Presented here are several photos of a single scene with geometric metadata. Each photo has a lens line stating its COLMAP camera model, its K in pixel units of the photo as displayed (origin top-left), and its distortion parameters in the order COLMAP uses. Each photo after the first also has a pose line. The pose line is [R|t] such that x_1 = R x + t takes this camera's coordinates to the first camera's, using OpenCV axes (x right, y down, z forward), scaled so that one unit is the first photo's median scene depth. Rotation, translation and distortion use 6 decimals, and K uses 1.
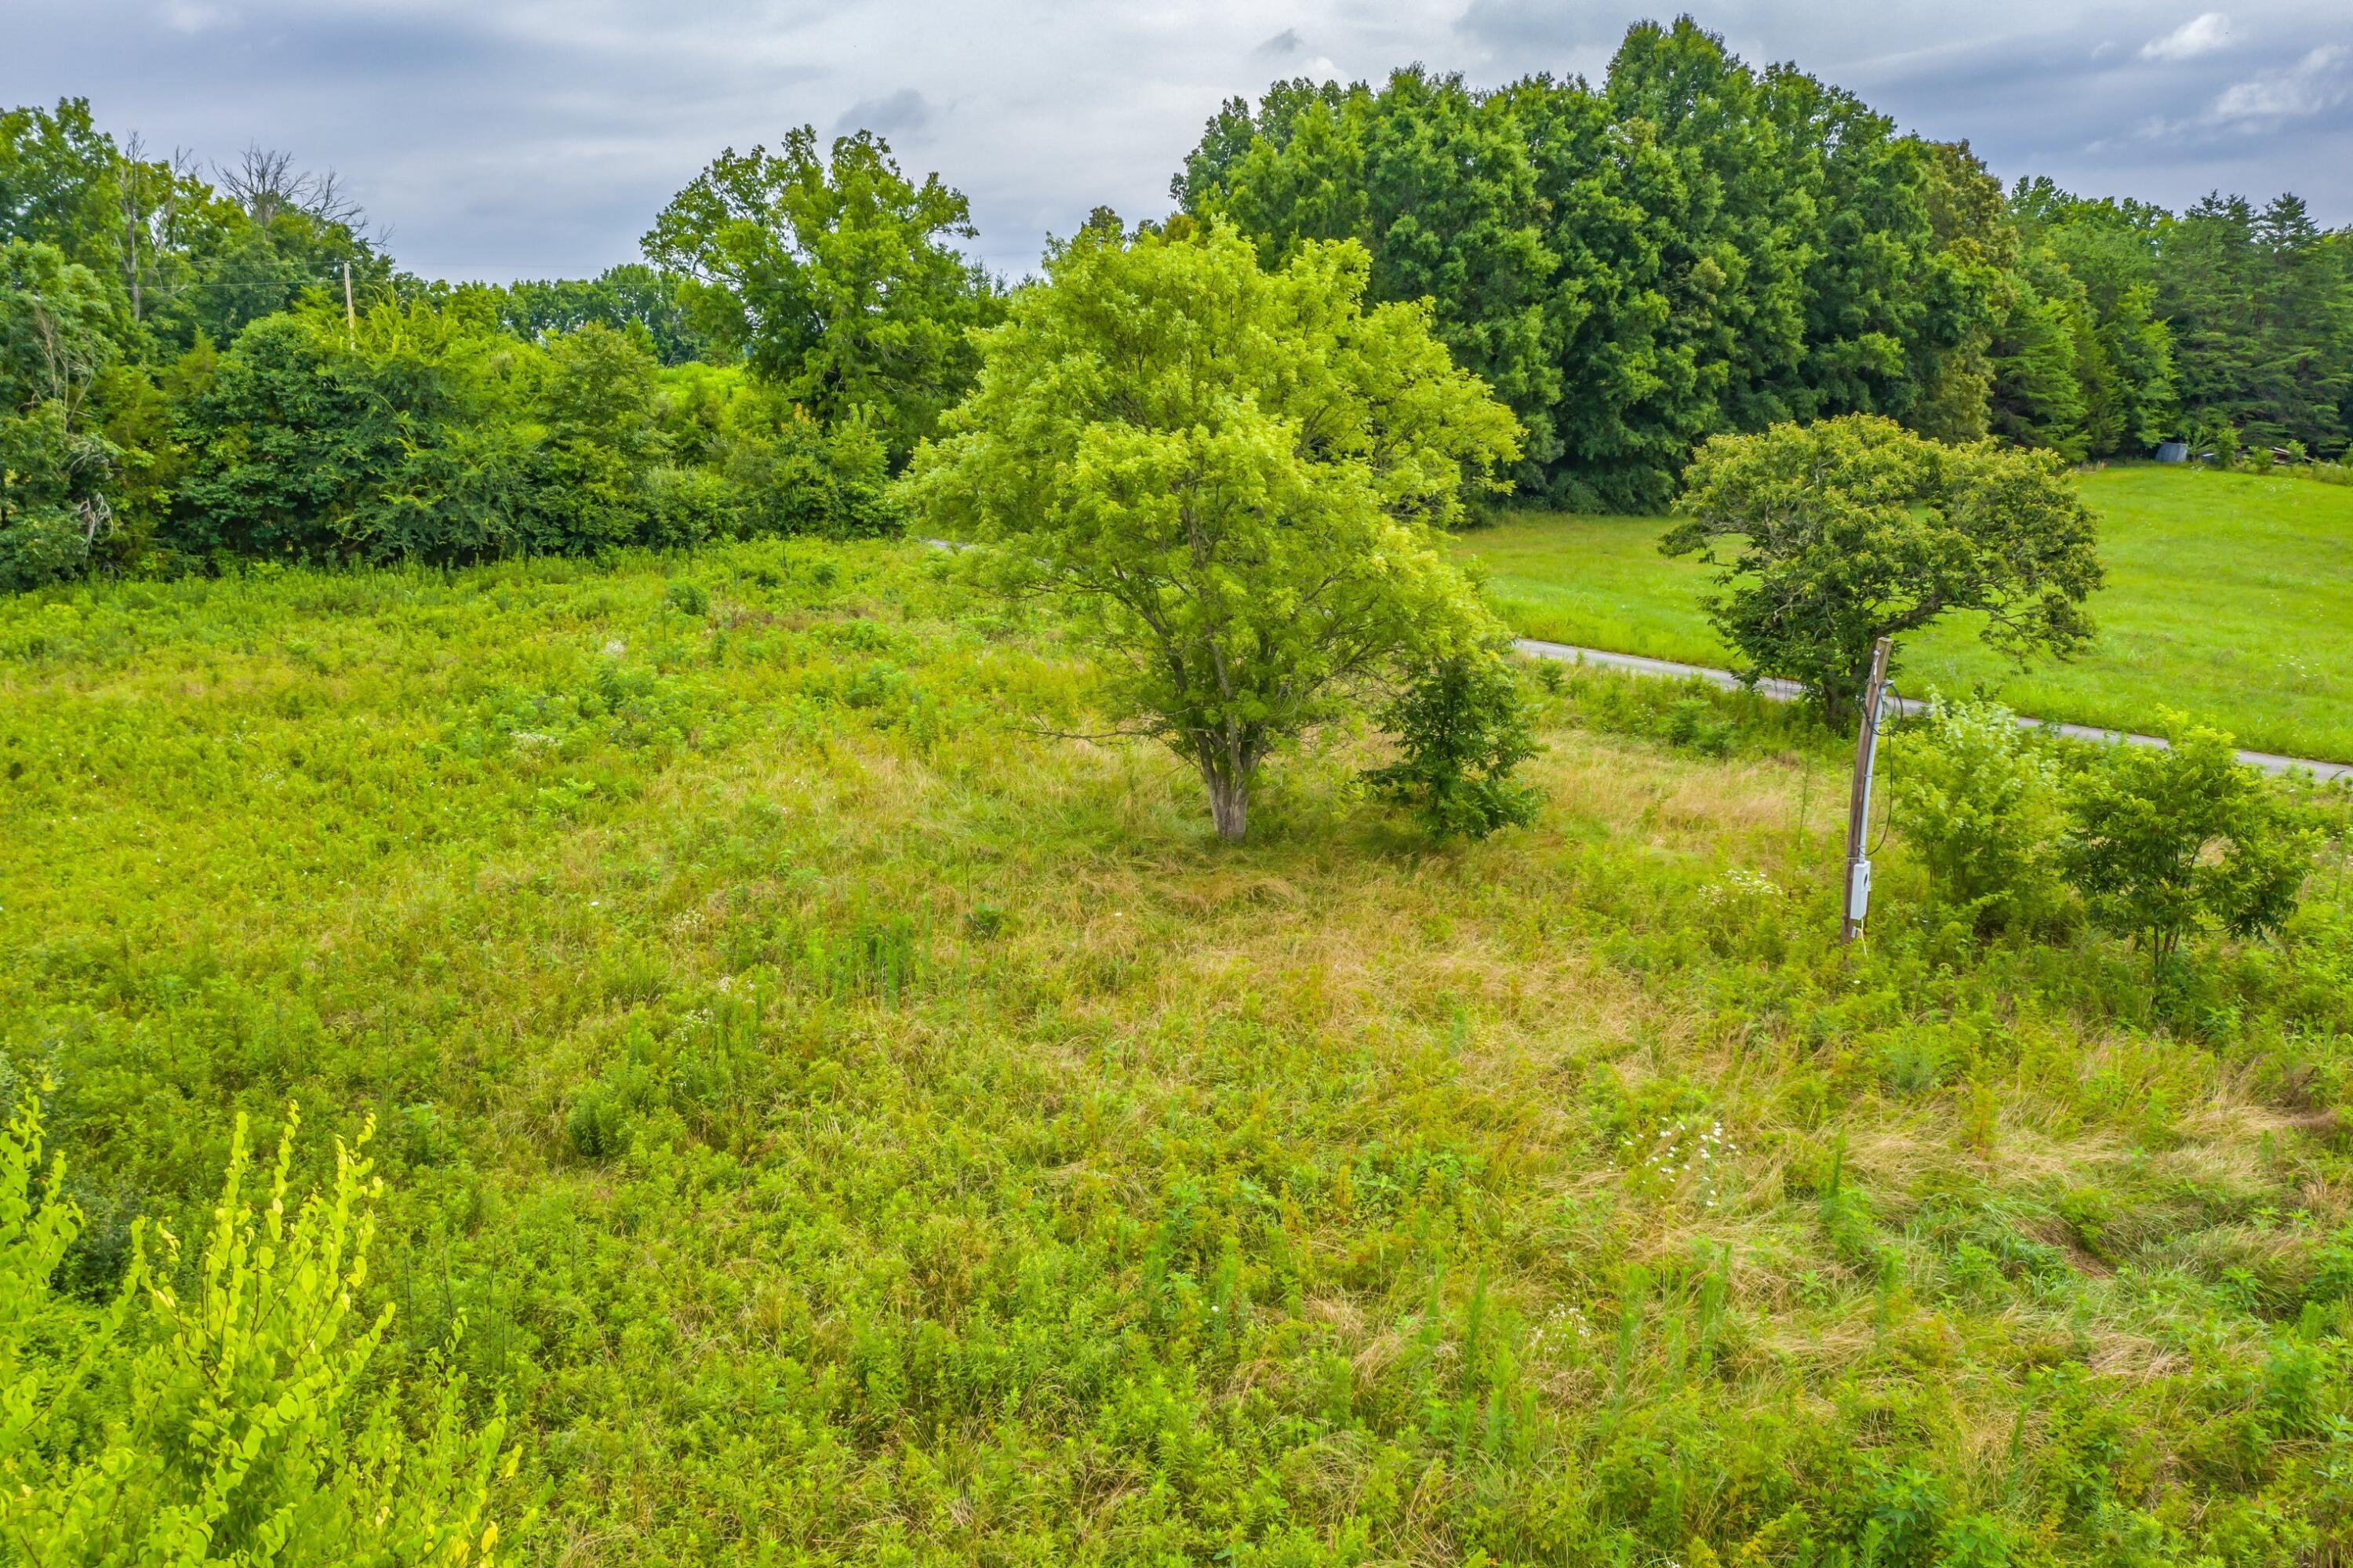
lens RADIAL K [[1818.0, 0, 1234.9], [0, 1818.0, 840.8], [0, 0, 1]] dist [-0.018837, -0.006161]
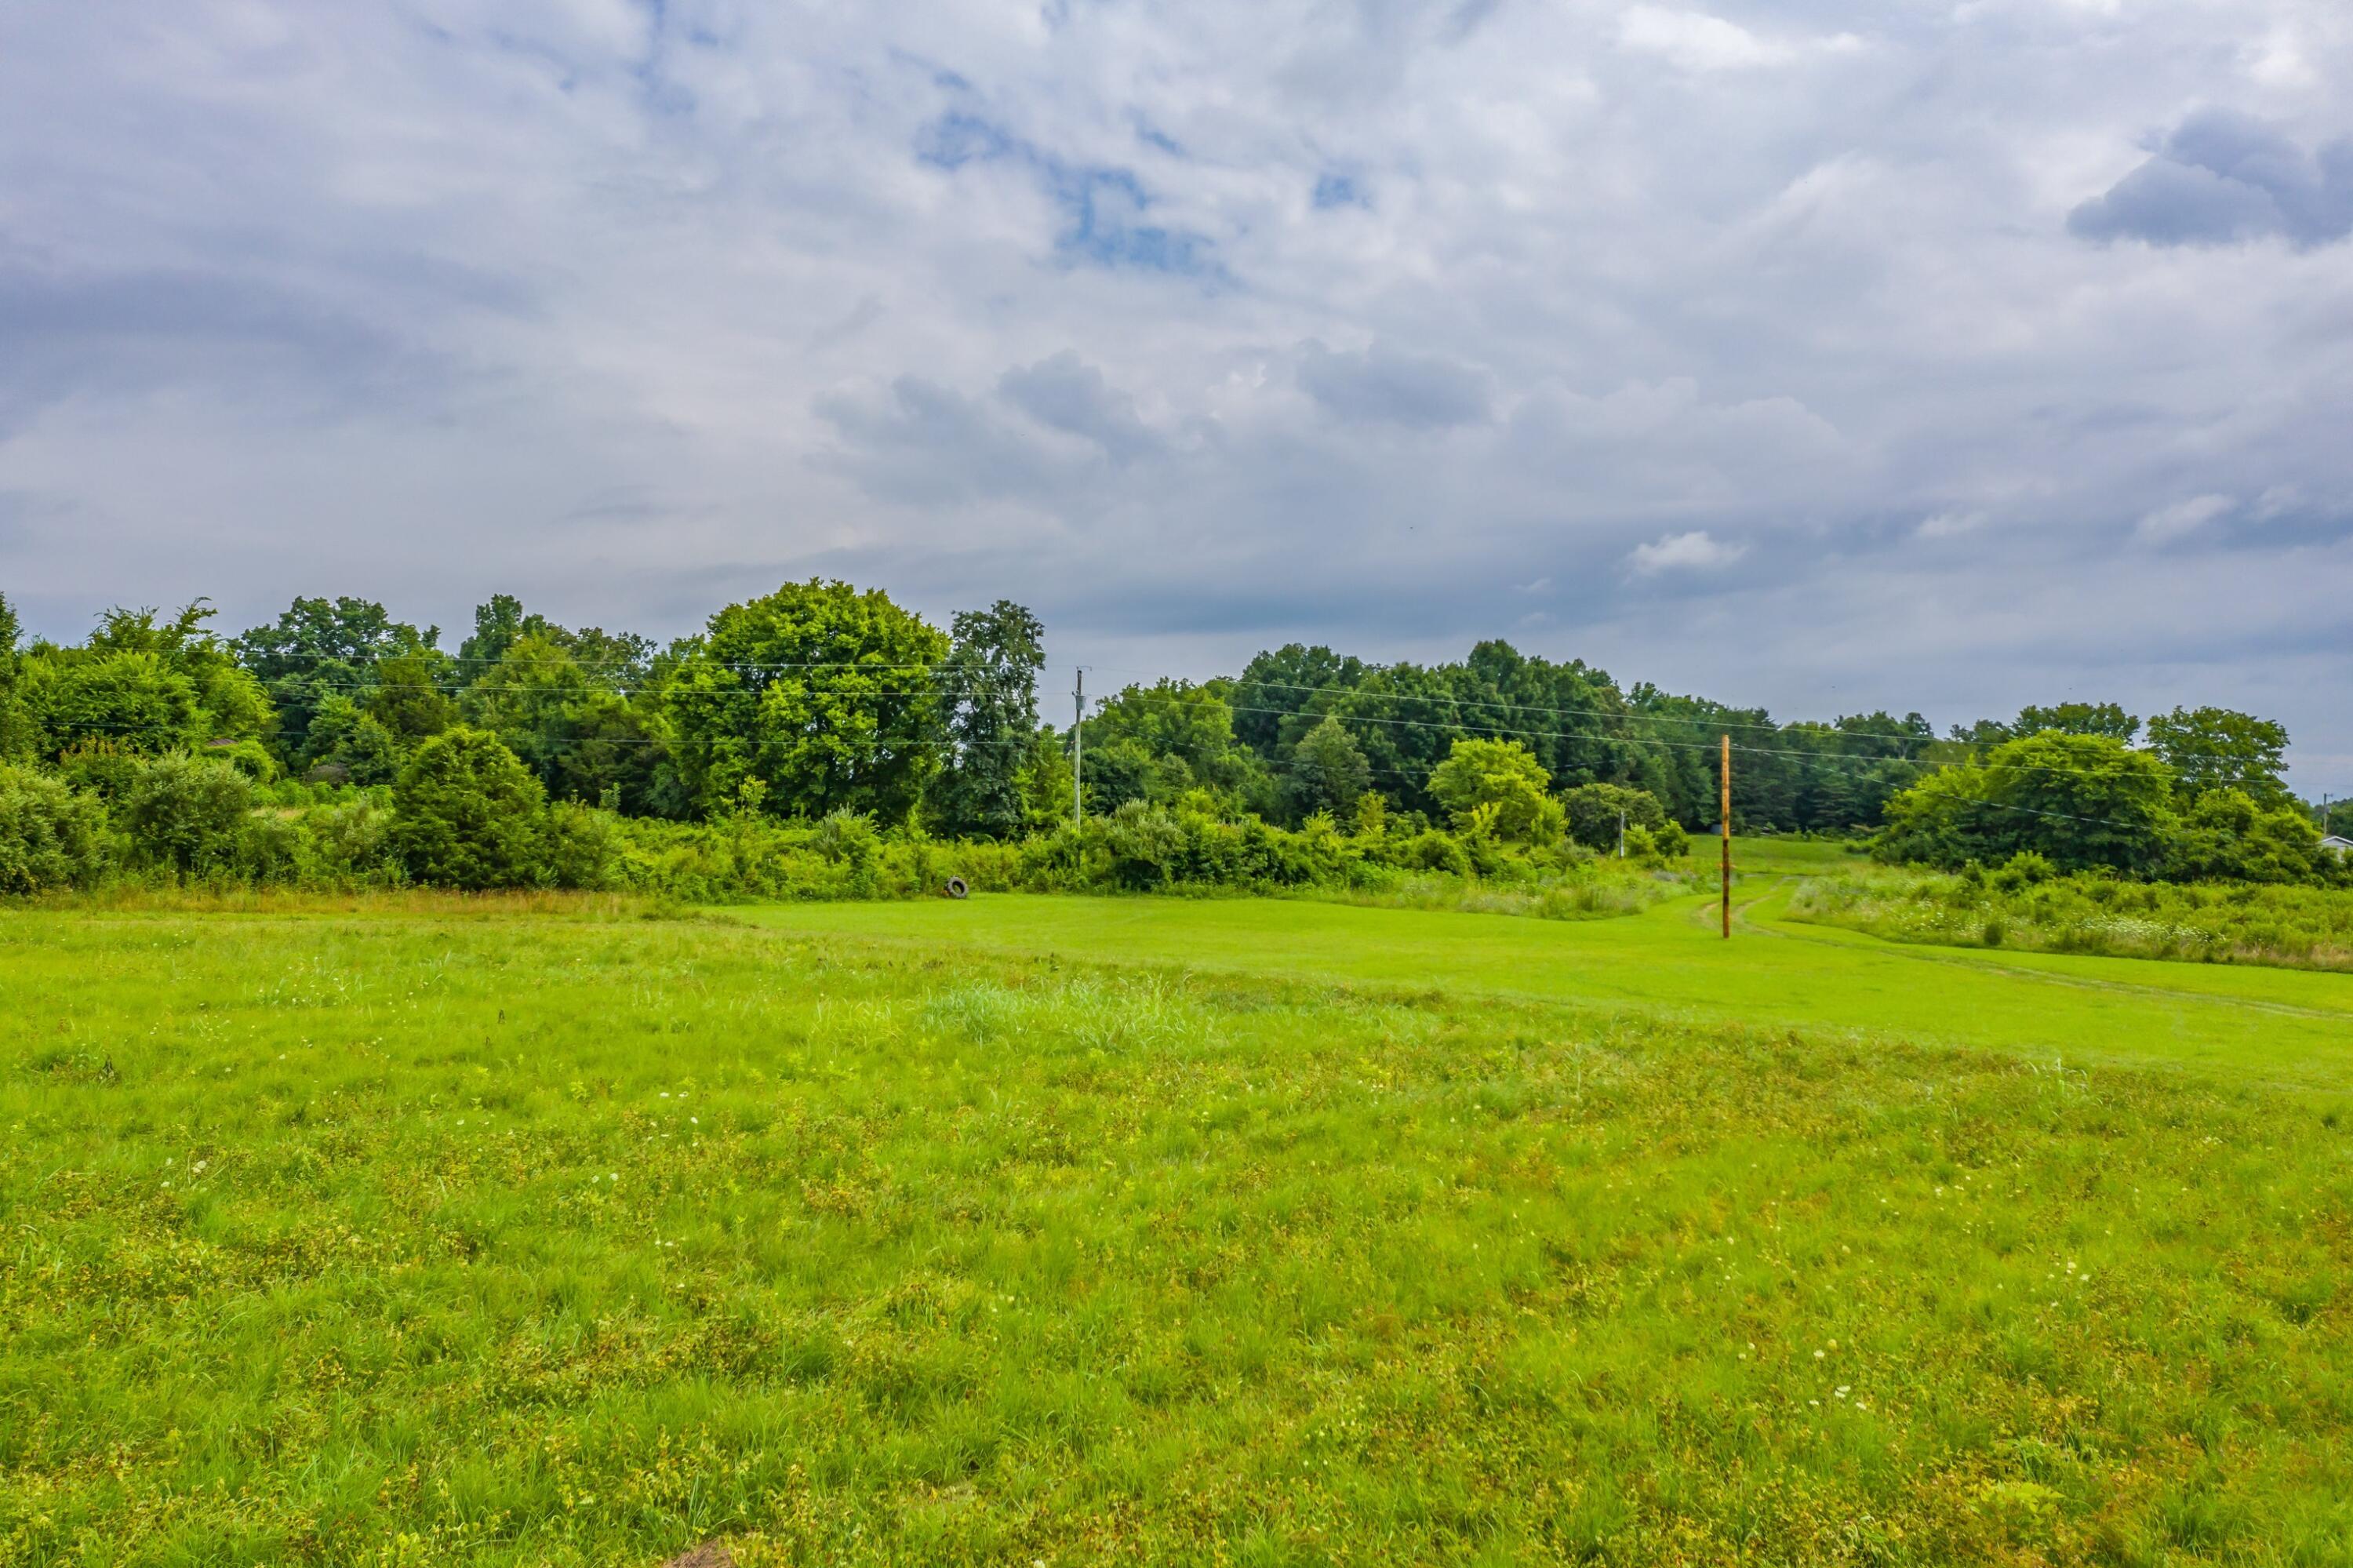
lens RADIAL K [[1818.0, 0, 1234.9], [0, 1818.0, 840.8], [0, 0, 1]] dist [-0.018837, -0.006161]
pose [[0.984598, 0.014598, 0.174221, -0.445233], [0.026598, 0.972400, -0.231798, 0.307868], [-0.172796, 0.232862, 0.957035, -1.029876]]
